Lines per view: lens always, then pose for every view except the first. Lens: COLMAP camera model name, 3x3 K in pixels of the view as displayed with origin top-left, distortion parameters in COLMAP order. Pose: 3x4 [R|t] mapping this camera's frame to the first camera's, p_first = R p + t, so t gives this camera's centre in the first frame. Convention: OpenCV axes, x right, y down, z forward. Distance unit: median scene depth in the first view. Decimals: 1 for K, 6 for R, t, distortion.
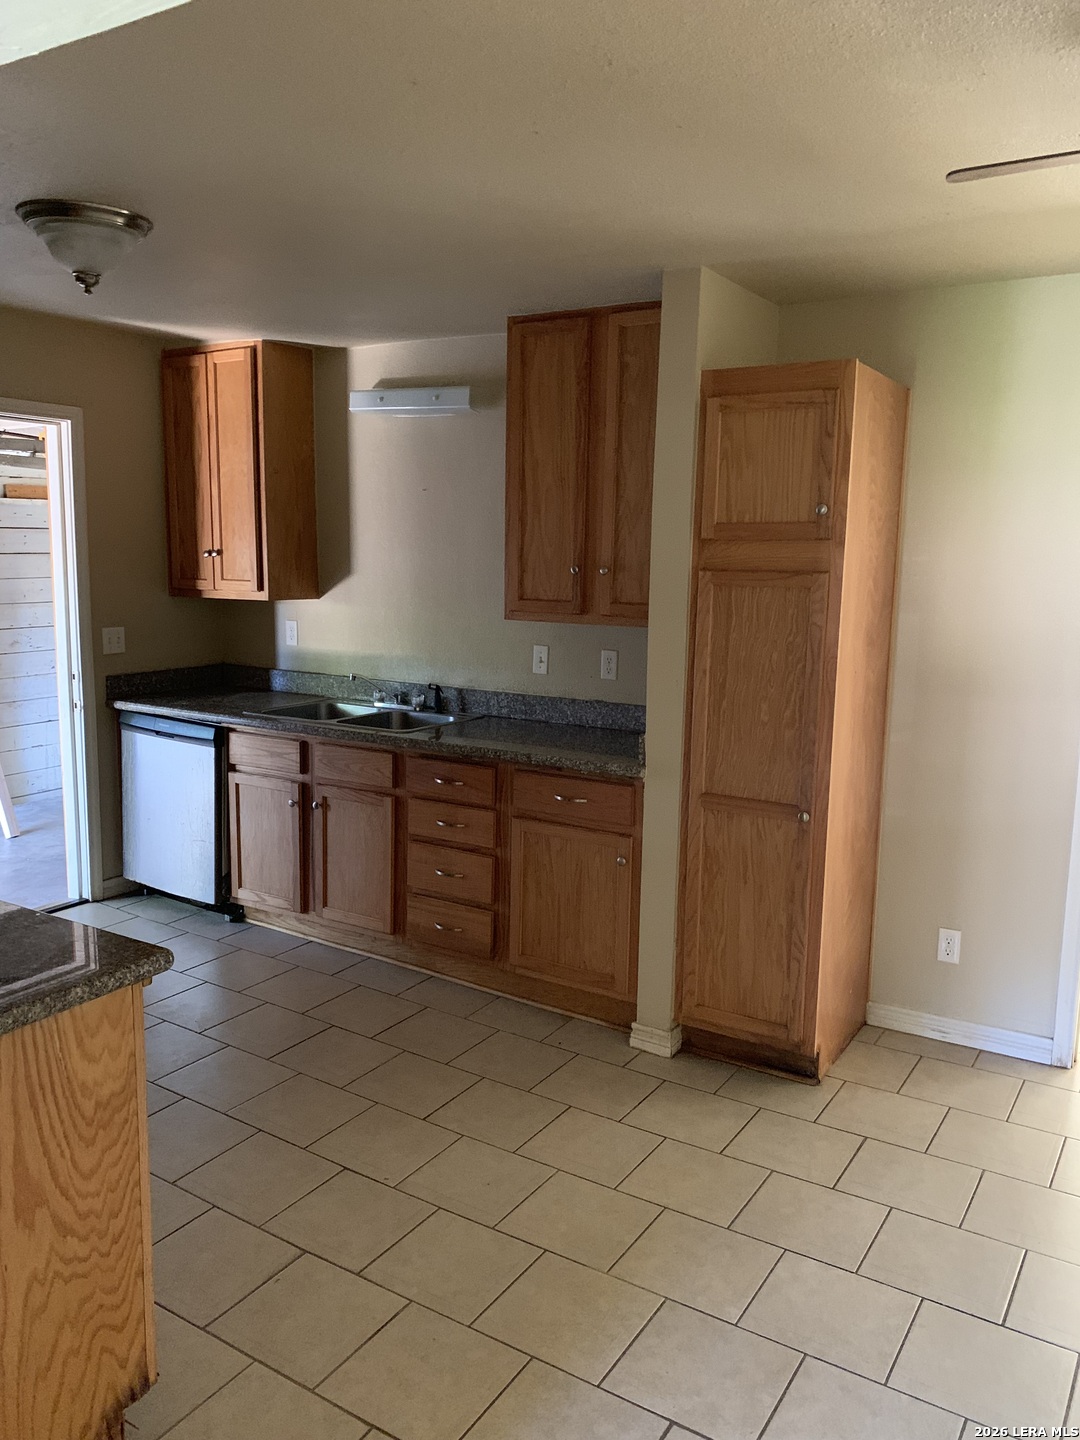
lens RADIAL K [[1110.8, 0, 532.1], [0, 1110.8, 733.8], [0, 0, 1]] dist [0.035315, -0.032219]
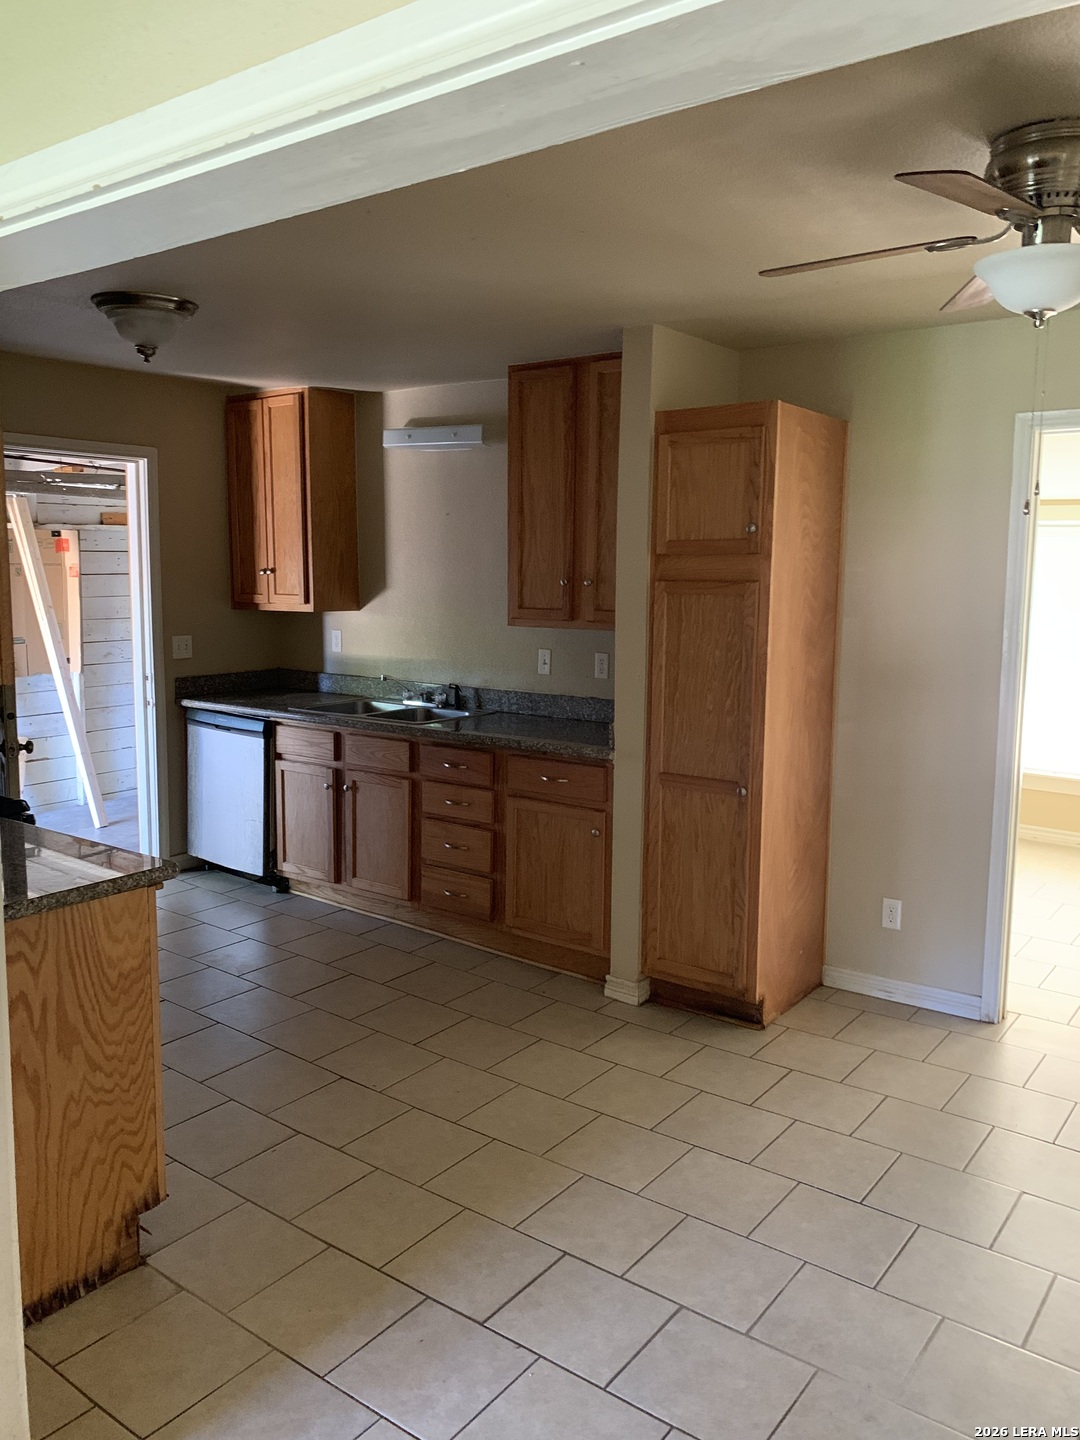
lens RADIAL K [[1110.8, 0, 531.1], [0, 1110.8, 718.0], [0, 0, 1]] dist [0.035315, -0.032219]
pose [[0.996538, 0.002751, -0.083093, 0.113903], [-0.005263, 0.999535, -0.030022, 0.031729], [0.082971, 0.030355, 0.996090, -0.162889]]
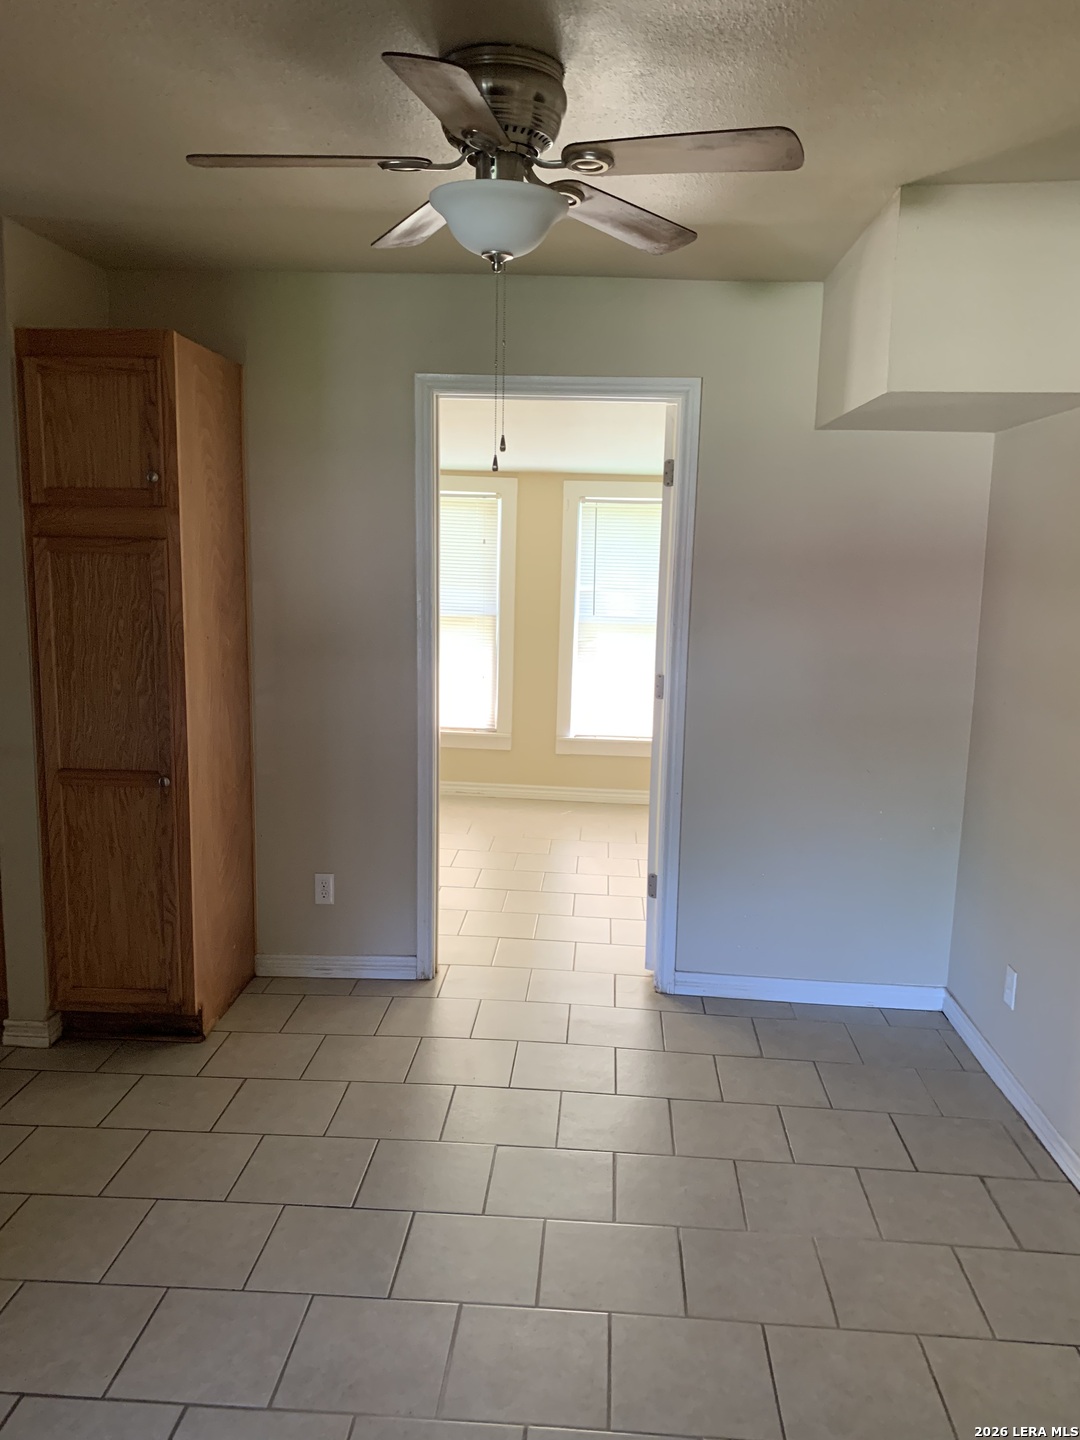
lens RADIAL K [[1110.8, 0, 538.7], [0, 1110.8, 732.7], [0, 0, 1]] dist [0.035315, -0.032219]
pose [[0.876546, -0.078180, 0.474926, 0.060002], [0.071563, 0.996922, 0.032028, 0.020672], [-0.475968, 0.005913, 0.879443, -0.052406]]
